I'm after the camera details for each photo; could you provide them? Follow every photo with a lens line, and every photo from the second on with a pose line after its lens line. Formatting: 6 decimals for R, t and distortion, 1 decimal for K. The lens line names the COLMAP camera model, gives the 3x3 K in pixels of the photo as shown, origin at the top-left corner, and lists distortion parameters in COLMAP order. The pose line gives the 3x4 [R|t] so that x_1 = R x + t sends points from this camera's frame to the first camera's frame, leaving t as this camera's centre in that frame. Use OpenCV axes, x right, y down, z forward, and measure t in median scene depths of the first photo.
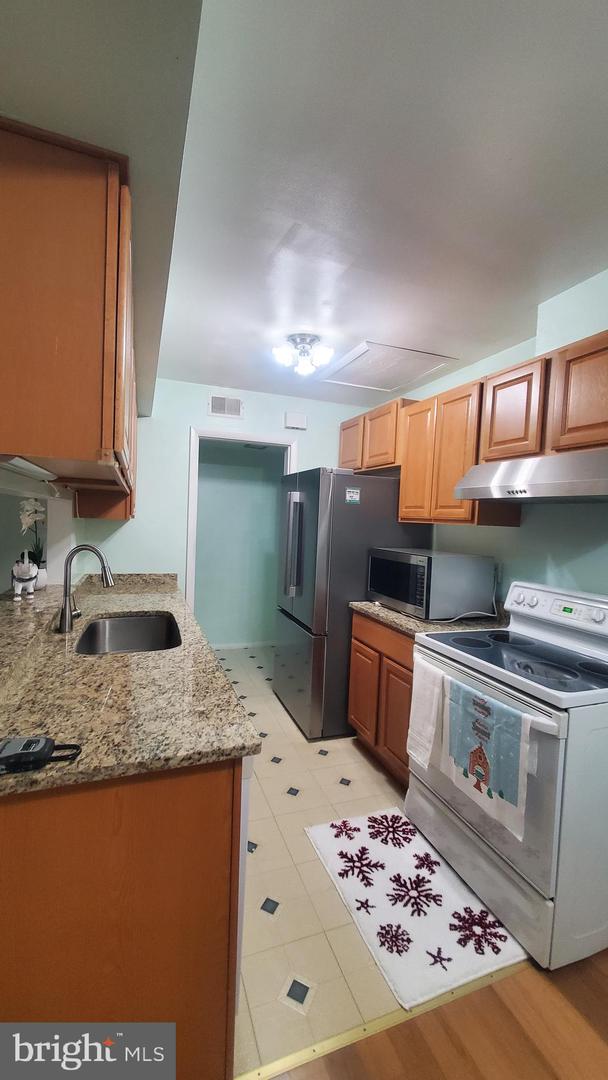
lens RADIAL K [[425.9, 0, 300.8], [0, 425.9, 534.8], [0, 0, 1]] dist [0.000257, -0.000316]
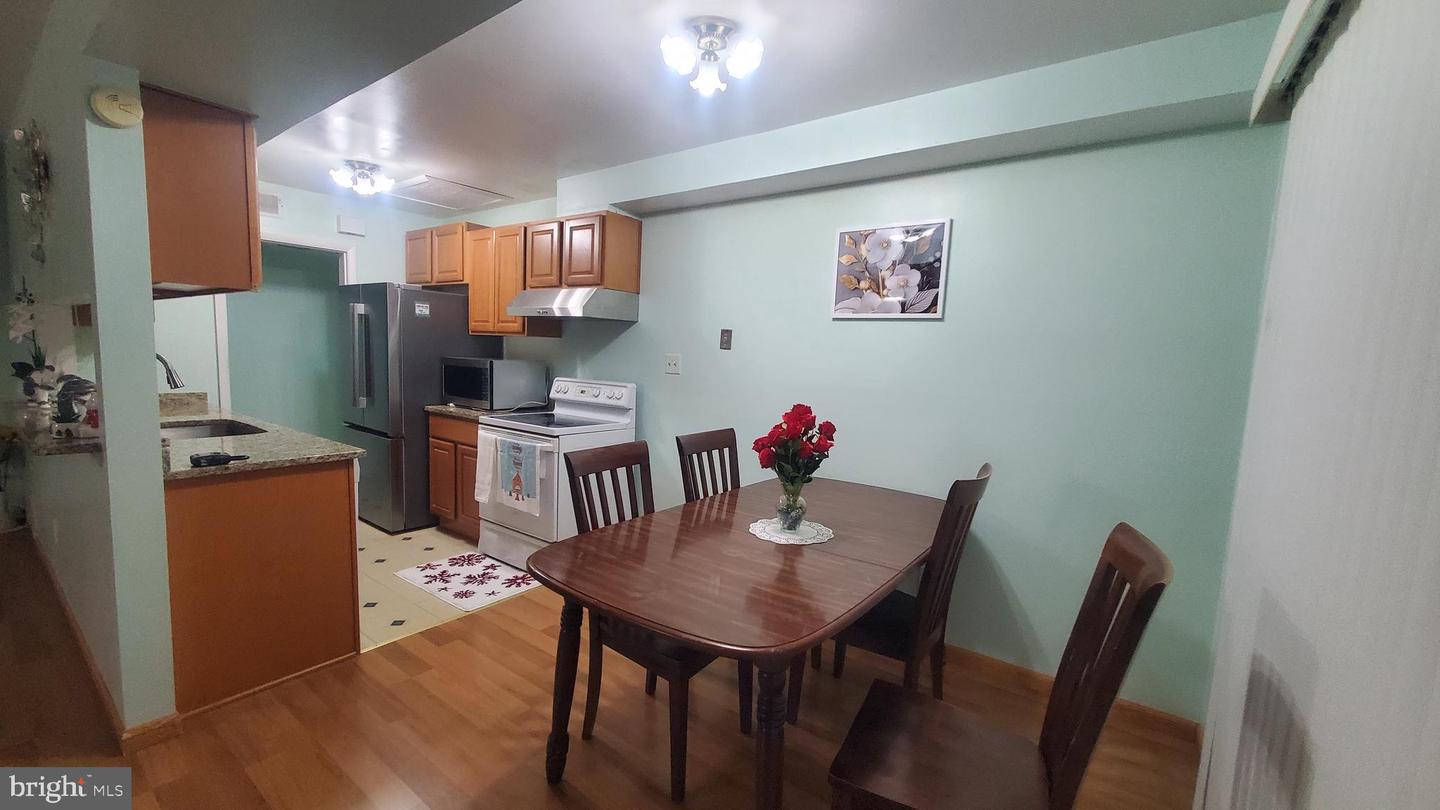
lens RADIAL K [[567.8, 0, 714.5], [0, 567.8, 410.0], [0, 0, 1]] dist [0.000257, -0.000316]
pose [[0.840161, -0.062690, 0.538701, -0.063506], [0.015089, 0.995614, 0.092329, 0.053017], [-0.542127, -0.069443, 0.837422, -0.824664]]
